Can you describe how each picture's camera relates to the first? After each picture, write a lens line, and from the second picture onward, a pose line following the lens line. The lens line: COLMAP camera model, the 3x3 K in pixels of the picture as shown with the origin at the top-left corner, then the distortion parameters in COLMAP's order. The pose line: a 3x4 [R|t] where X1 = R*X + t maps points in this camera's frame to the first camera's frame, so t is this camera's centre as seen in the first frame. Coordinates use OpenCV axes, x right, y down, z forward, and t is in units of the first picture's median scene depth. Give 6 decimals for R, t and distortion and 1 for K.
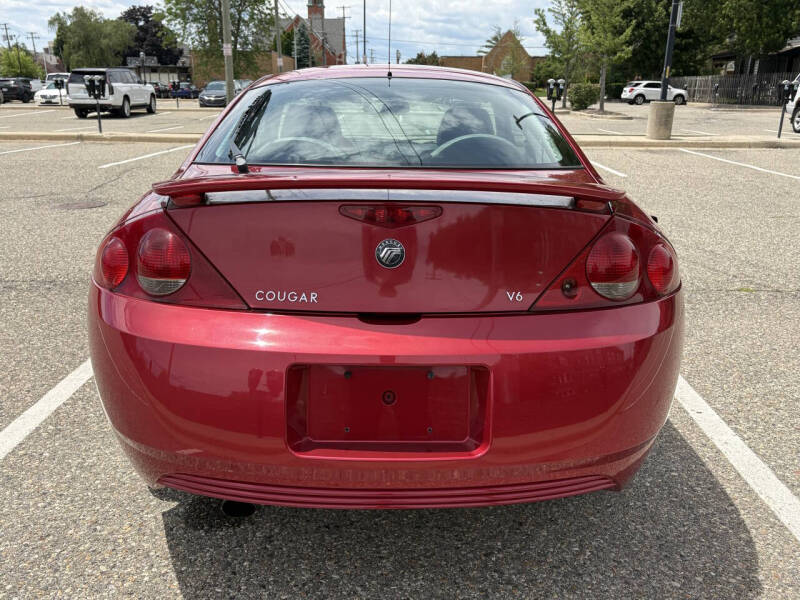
lens RADIAL K [[710.8, 0, 395.8], [0, 710.8, 295.1], [0, 0, 1]] dist [0.051448, -0.048731]
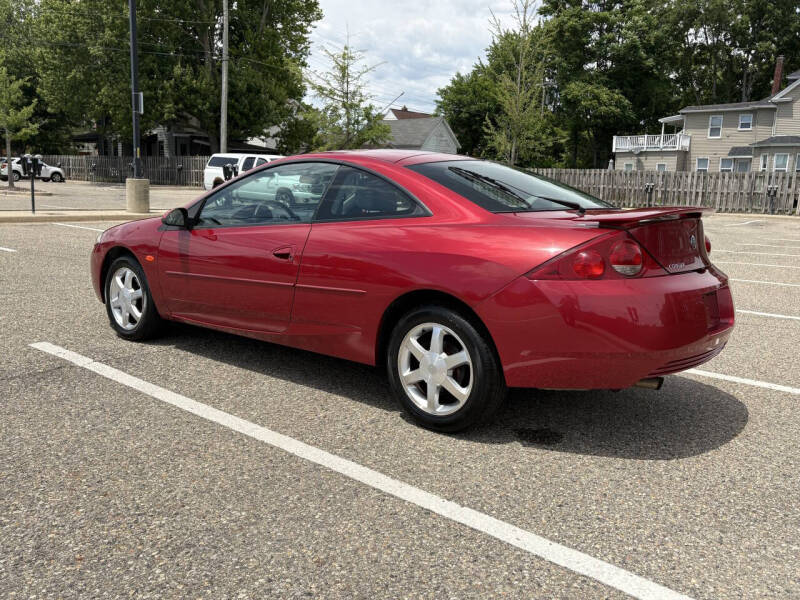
lens RADIAL K [[699.6, 0, 400.0], [0, 699.6, 300.0], [0, 0, 1]] dist [0.050800, 0.000266]
pose [[0.646839, -0.116835, 0.753624, -1.200173], [0.188112, 0.982104, -0.009201, -0.023653], [-0.739062, 0.147717, 0.657242, 0.139936]]
